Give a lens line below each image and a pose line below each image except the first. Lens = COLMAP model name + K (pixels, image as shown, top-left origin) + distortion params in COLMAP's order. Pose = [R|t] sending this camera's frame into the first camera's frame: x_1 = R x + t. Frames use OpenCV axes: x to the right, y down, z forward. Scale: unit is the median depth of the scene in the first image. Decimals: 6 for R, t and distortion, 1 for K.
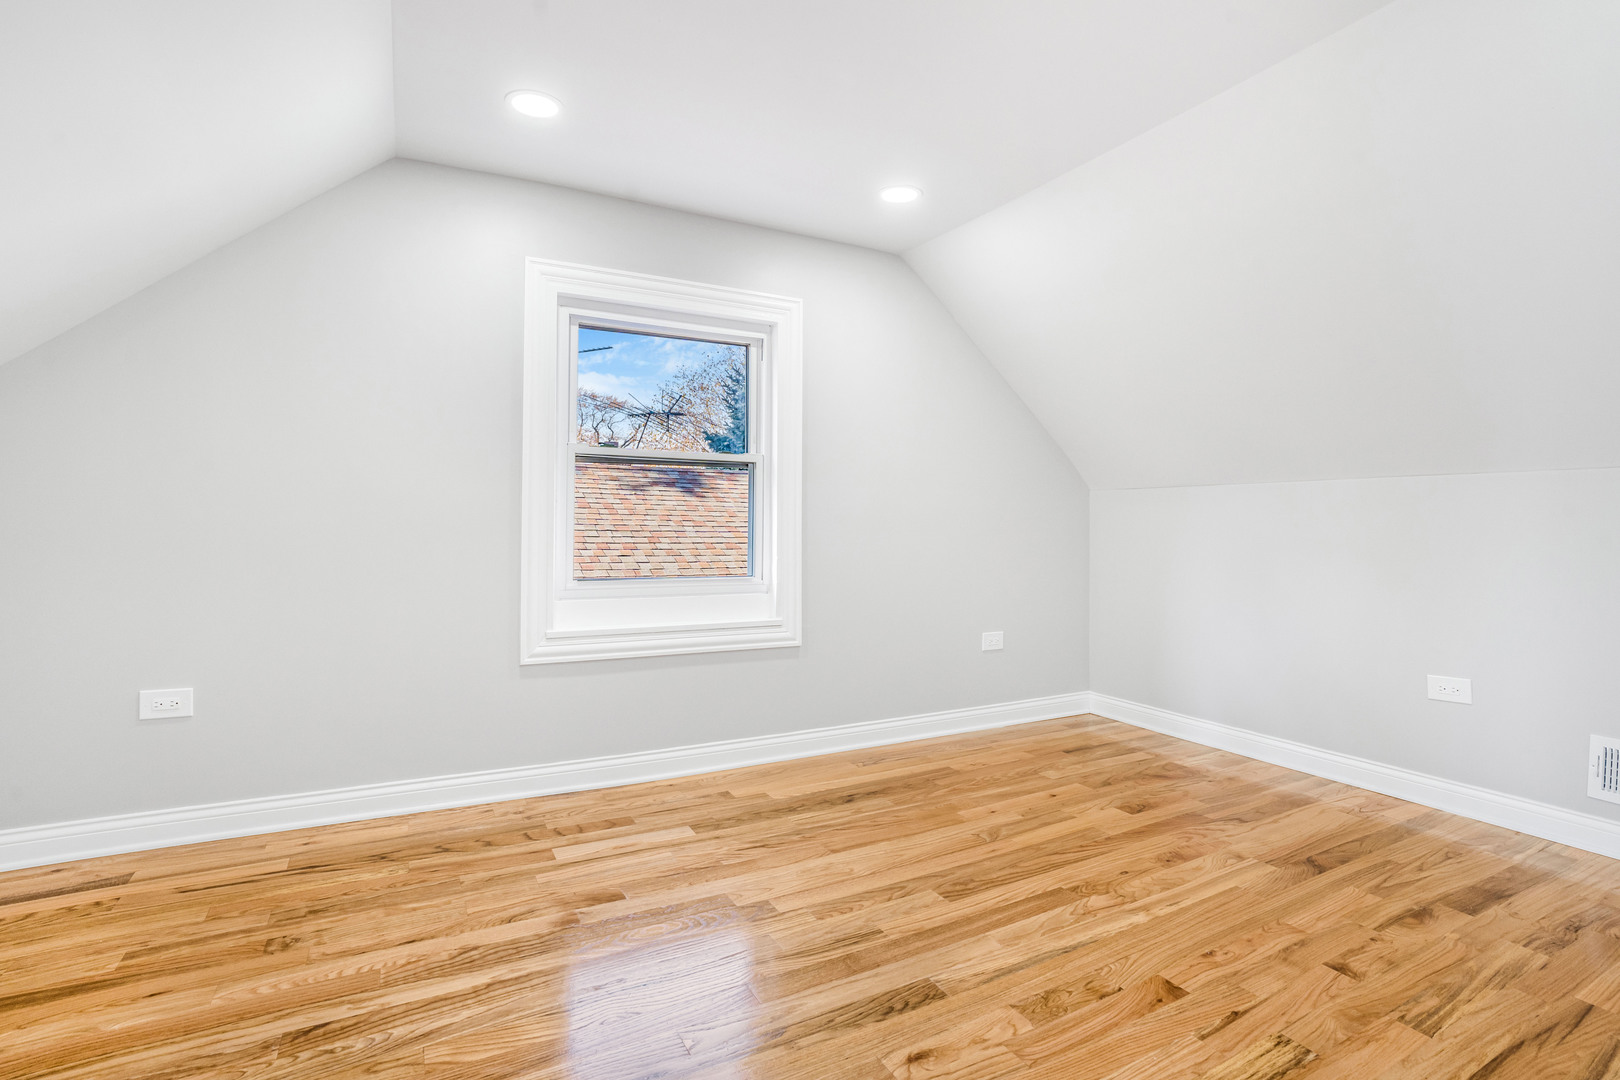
lens RADIAL K [[750.2, 0, 816.4], [0, 750.2, 538.7], [0, 0, 1]] dist [-0.018523, 0.004534]
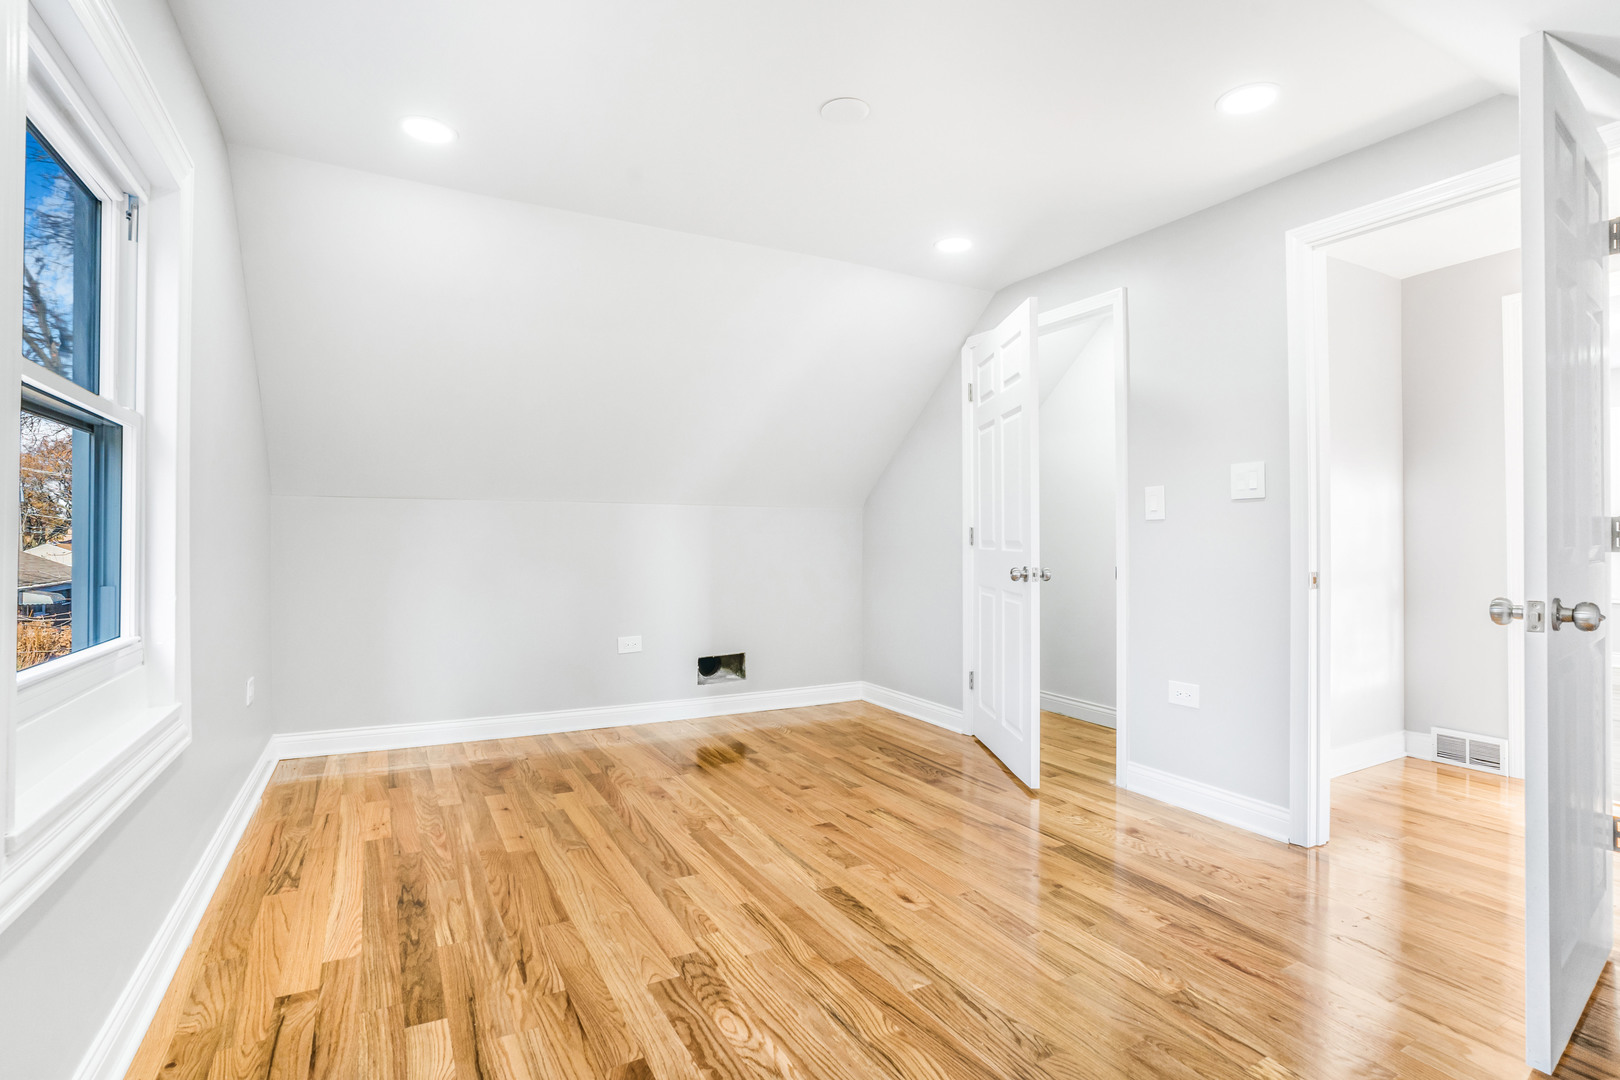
lens RADIAL K [[750.2, 0, 818.7], [0, 750.2, 538.2], [0, 0, 1]] dist [-0.018523, 0.004534]
pose [[0.019871, 0.002296, 0.999800, -0.838275], [0.005466, 0.999982, -0.002405, -0.016492], [-0.999788, 0.005513, 0.019858, 0.699416]]
